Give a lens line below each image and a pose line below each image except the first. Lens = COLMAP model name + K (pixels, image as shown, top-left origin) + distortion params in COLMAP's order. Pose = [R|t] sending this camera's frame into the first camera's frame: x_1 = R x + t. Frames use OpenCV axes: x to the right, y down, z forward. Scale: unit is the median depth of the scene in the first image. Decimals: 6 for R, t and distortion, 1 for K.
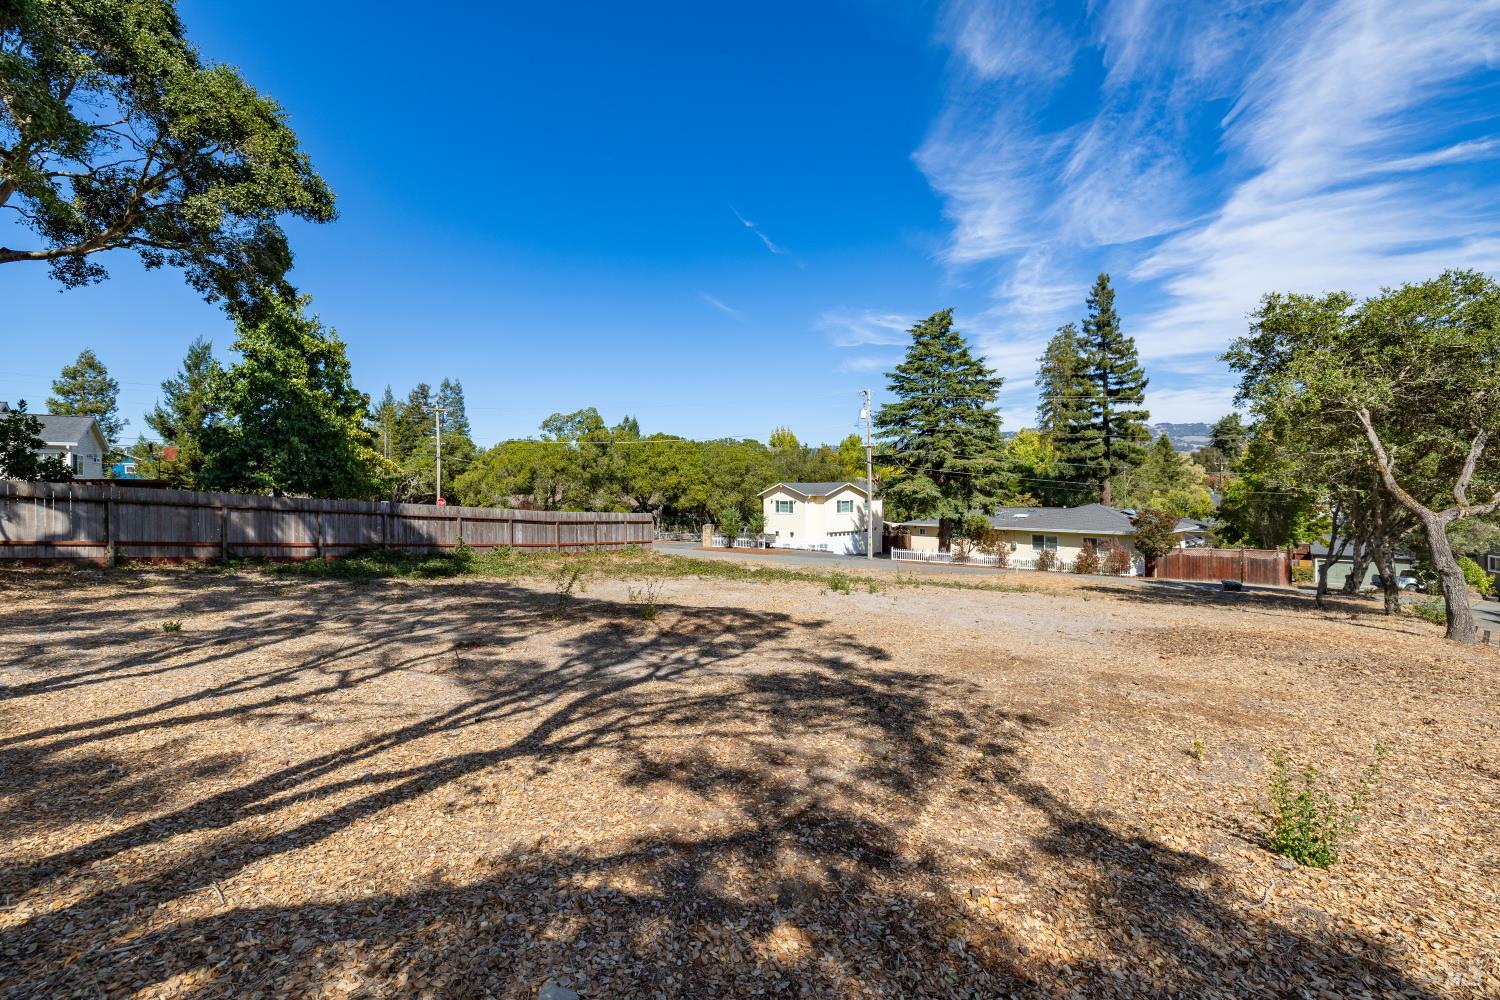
lens RADIAL K [[652.7, 0, 753.6], [0, 652.7, 499.2], [0, 0, 1]] dist [0.024003, -0.000033]
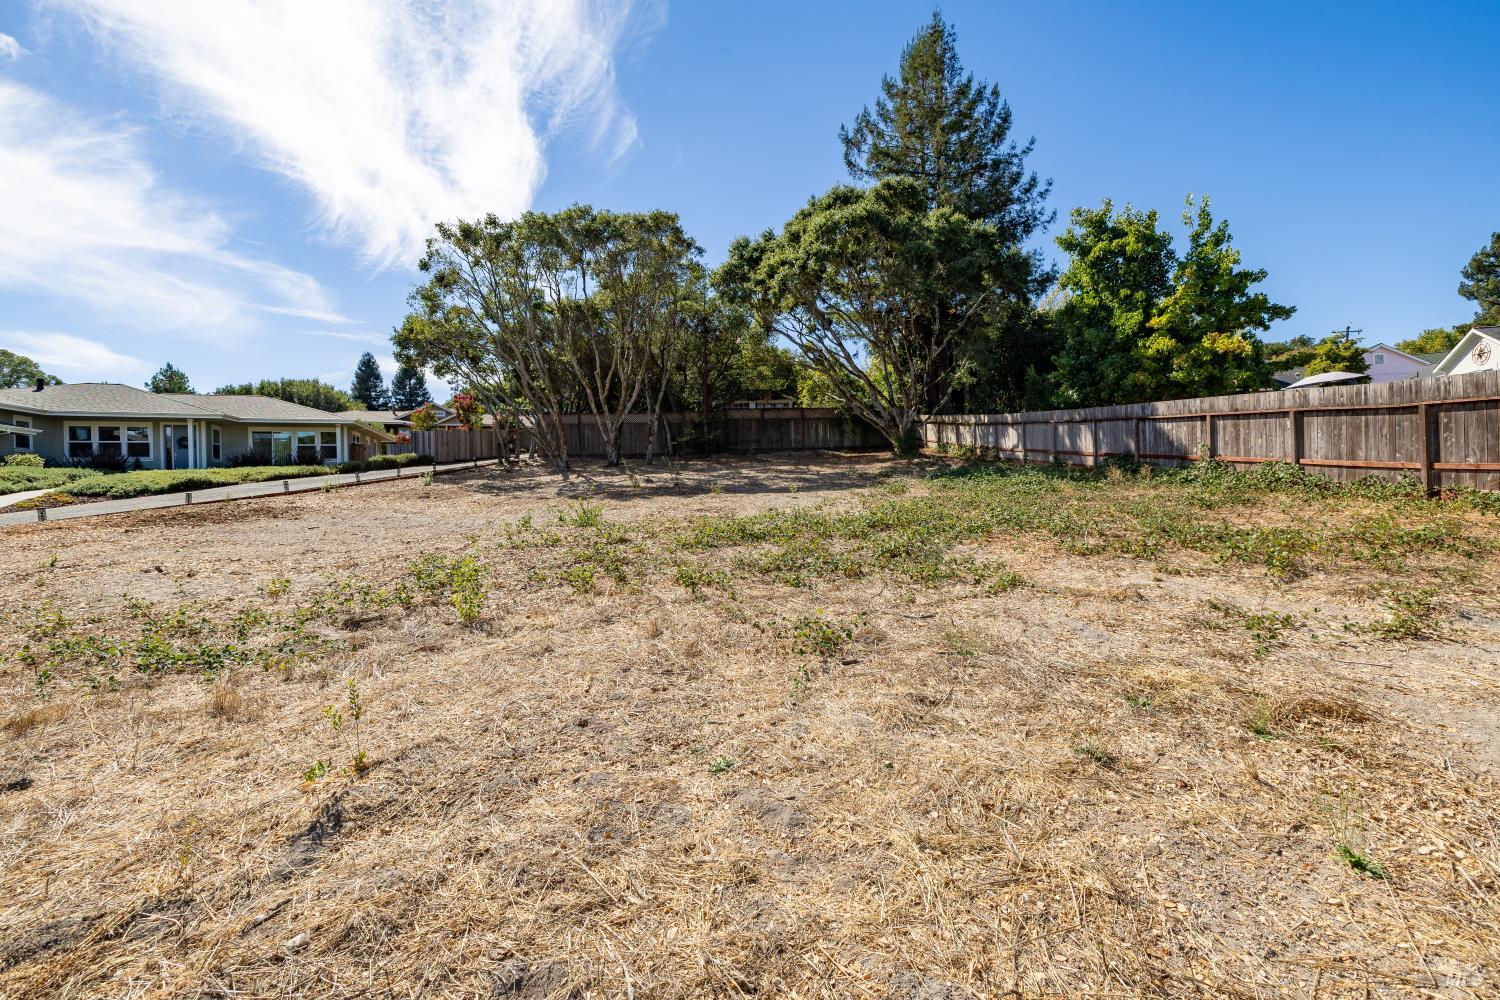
lens RADIAL K [[642.4, 0, 737.4], [0, 642.4, 478.4], [0, 0, 1]] dist [0.009805, -0.000042]
pose [[-0.833360, 0.021998, -0.552293, 0.141626], [0.025687, 0.999669, 0.001057, 0.039671], [0.552134, -0.013305, -0.833649, 0.655921]]
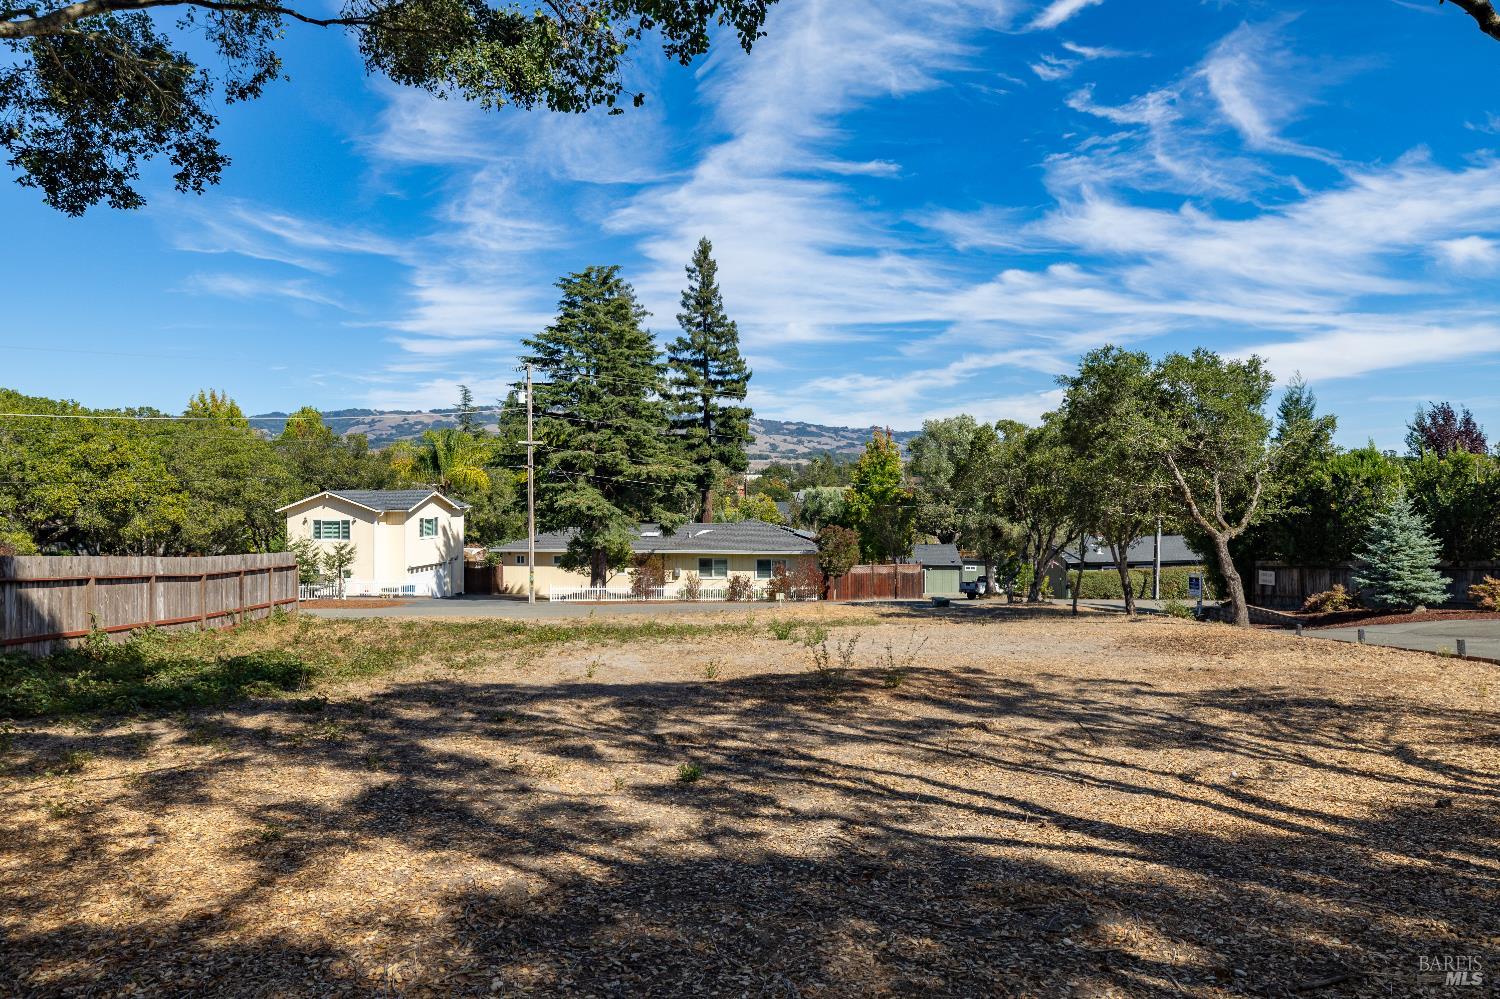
lens RADIAL K [[946.6, 0, 750.0], [0, 946.6, 499.5], [0, 0, 1]] dist [0.010434, 0.002895]
pose [[0.771938, -0.003262, 0.635689, -0.271081], [0.007504, 0.999964, -0.003981, -0.013367], [-0.635653, 0.007843, 0.771935, 0.056989]]
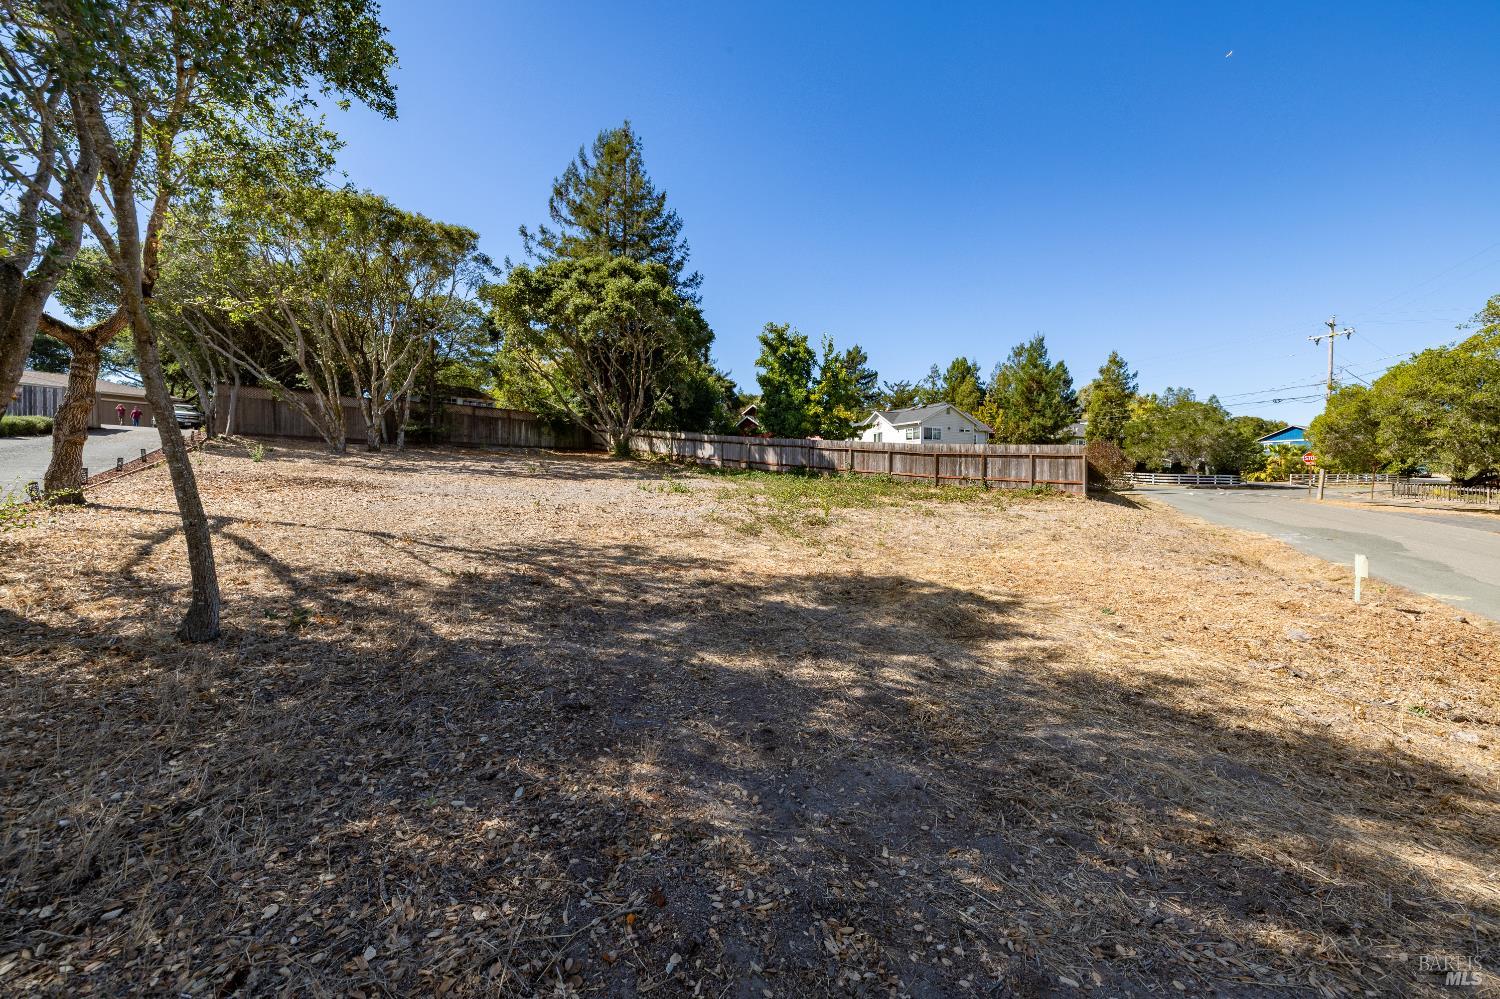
lens RADIAL K [[642.4, 0, 737.4], [0, 642.4, 477.9], [0, 0, 1]] dist [0.009805, -0.000042]
pose [[-0.216276, -0.000679, -0.976332, 0.452863], [-0.015656, 0.999874, 0.002773, 0.044382], [0.976207, 0.015885, -0.216260, 0.548552]]
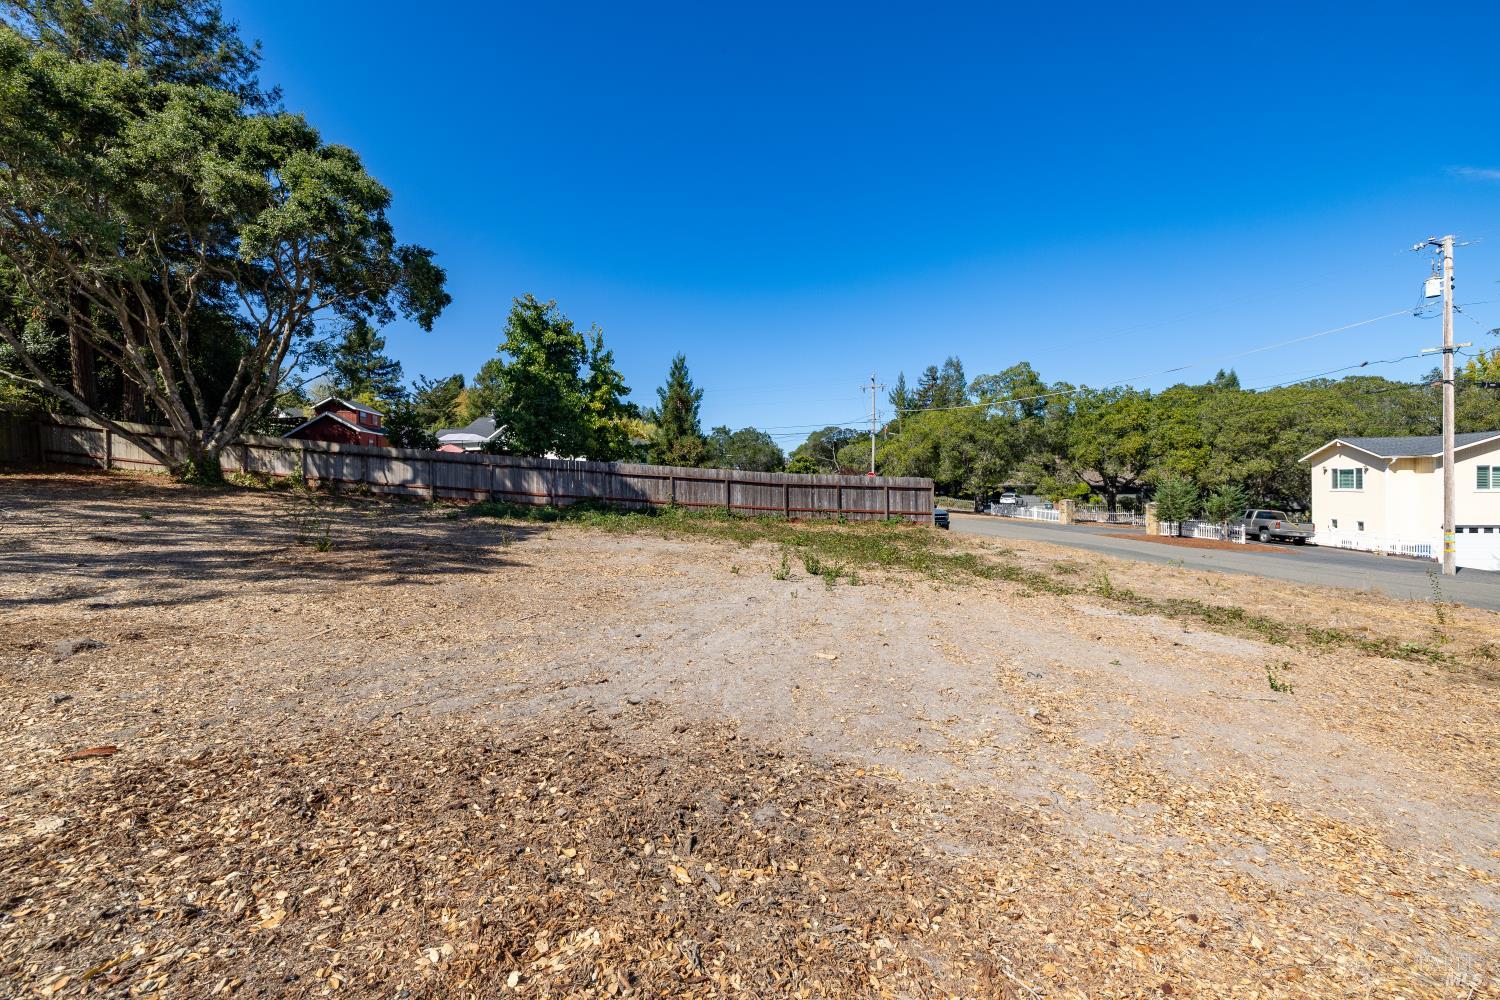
lens RADIAL K [[642.4, 0, 737.4], [0, 642.4, 478.4], [0, 0, 1]] dist [0.009805, -0.000042]
pose [[0.592850, -0.003870, -0.805303, 0.239613], [-0.001499, 0.999981, -0.005909, 0.019018], [0.805311, 0.004710, 0.592834, 0.239938]]
